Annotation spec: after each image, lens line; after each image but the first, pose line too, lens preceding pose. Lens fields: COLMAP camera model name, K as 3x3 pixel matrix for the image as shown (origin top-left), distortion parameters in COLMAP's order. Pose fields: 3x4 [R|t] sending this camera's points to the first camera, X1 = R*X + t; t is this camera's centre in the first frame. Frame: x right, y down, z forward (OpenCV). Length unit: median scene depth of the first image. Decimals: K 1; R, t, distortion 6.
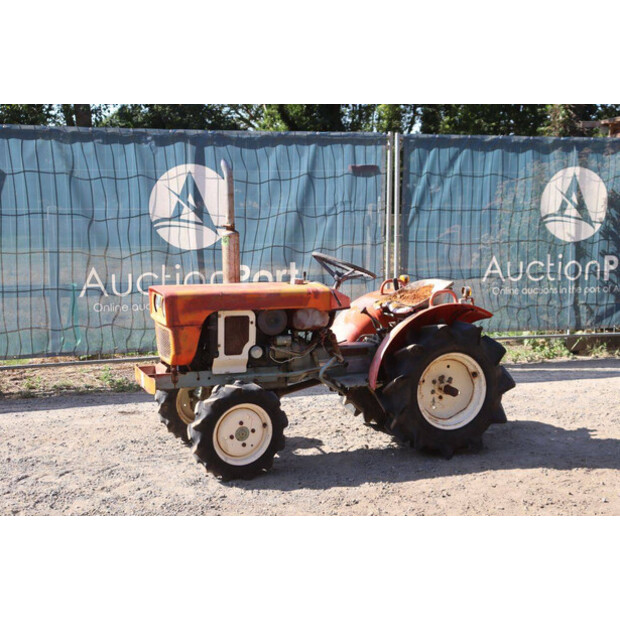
lens RADIAL K [[956.6, 0, 310.0], [0, 956.6, 310.0], [0, 0, 1]] dist [0.111069, 0.050753]
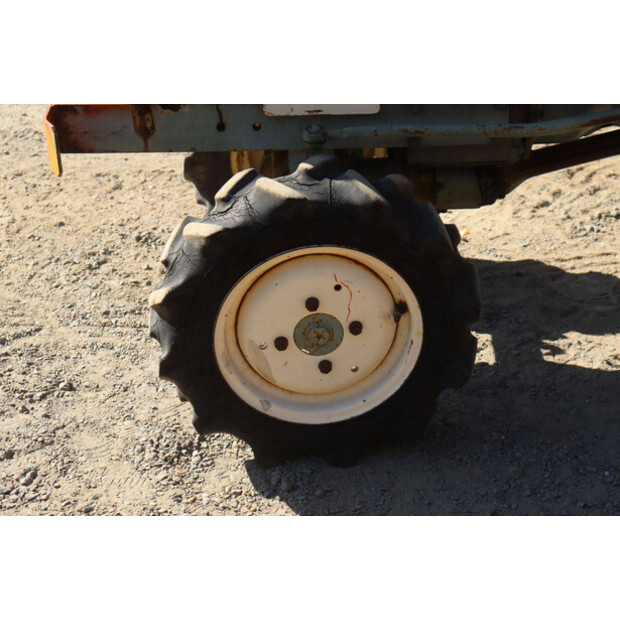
lens RADIAL K [[1438.7, 0, 310.0], [0, 1438.7, 310.0], [0, 0, 1]] dist [0.367308, 0.096192]
pose [[0.927580, 0.140273, -0.346294, 0.078614], [-0.011593, 0.937207, 0.348580, -0.035396], [0.373446, -0.319321, 0.870960, 0.560045]]
